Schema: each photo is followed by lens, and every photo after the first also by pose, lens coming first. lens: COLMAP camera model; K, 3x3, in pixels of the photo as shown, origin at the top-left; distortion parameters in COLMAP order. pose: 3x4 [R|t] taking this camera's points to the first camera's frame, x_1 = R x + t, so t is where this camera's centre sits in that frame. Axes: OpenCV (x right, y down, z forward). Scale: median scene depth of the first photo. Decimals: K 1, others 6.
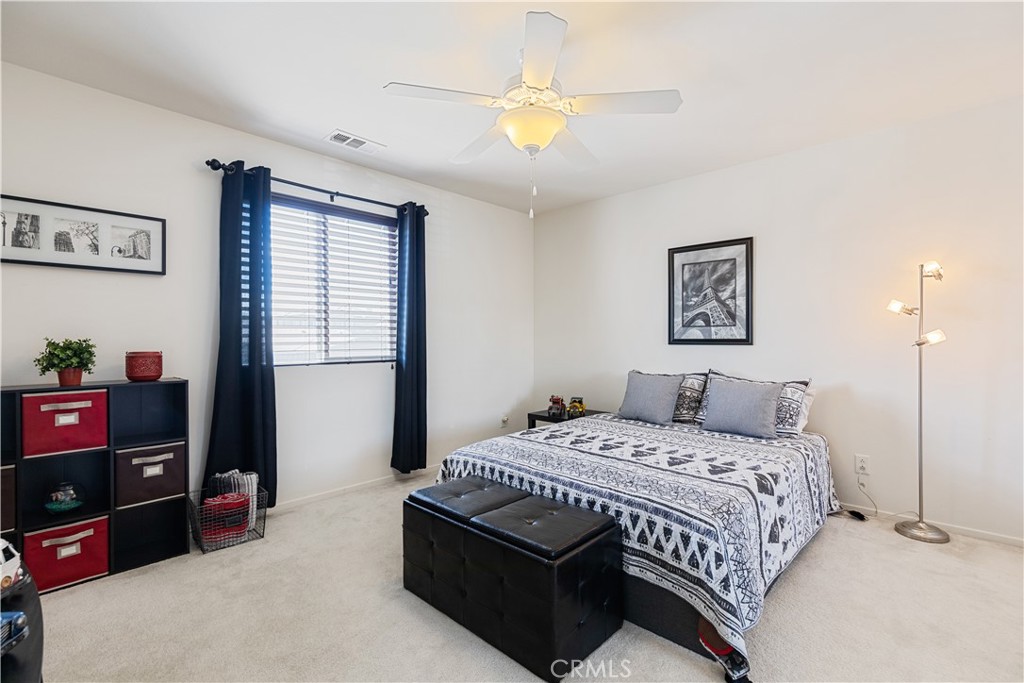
lens RADIAL K [[469.5, 0, 502.3], [0, 469.5, 340.1], [0, 0, 1]] dist [-0.000213, -0.000081]
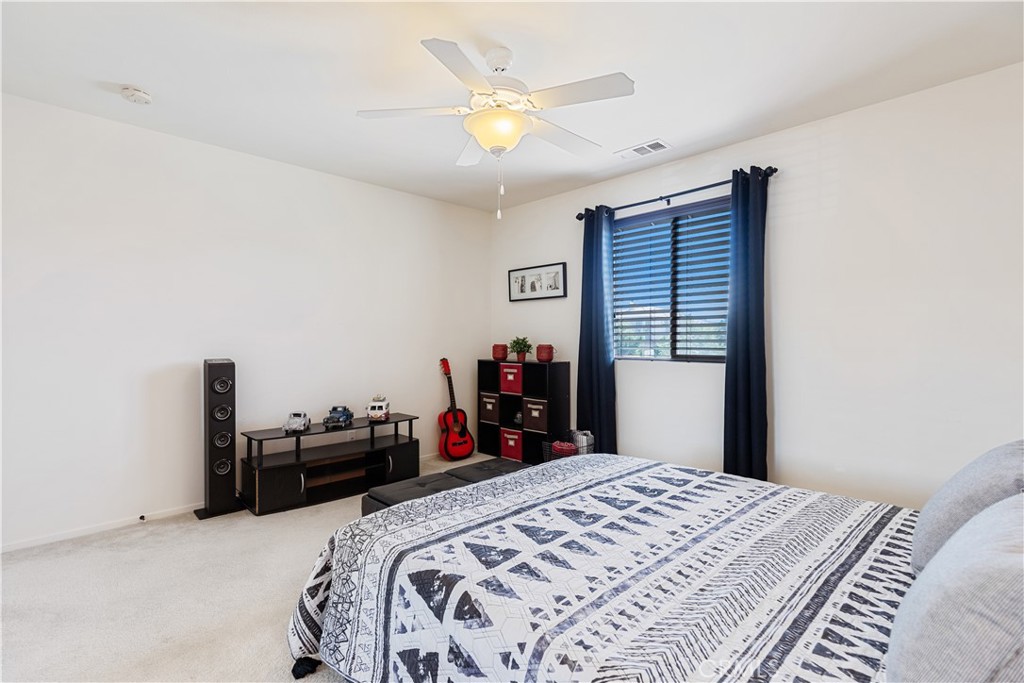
lens RADIAL K [[469.5, 0, 502.3], [0, 469.5, 340.1], [0, 0, 1]] dist [-0.000213, -0.000081]
pose [[-0.050881, 0.006474, -0.998684, 0.964077], [-0.000180, 0.999979, 0.006491, -0.002435], [0.998705, 0.000510, -0.050878, 0.943338]]
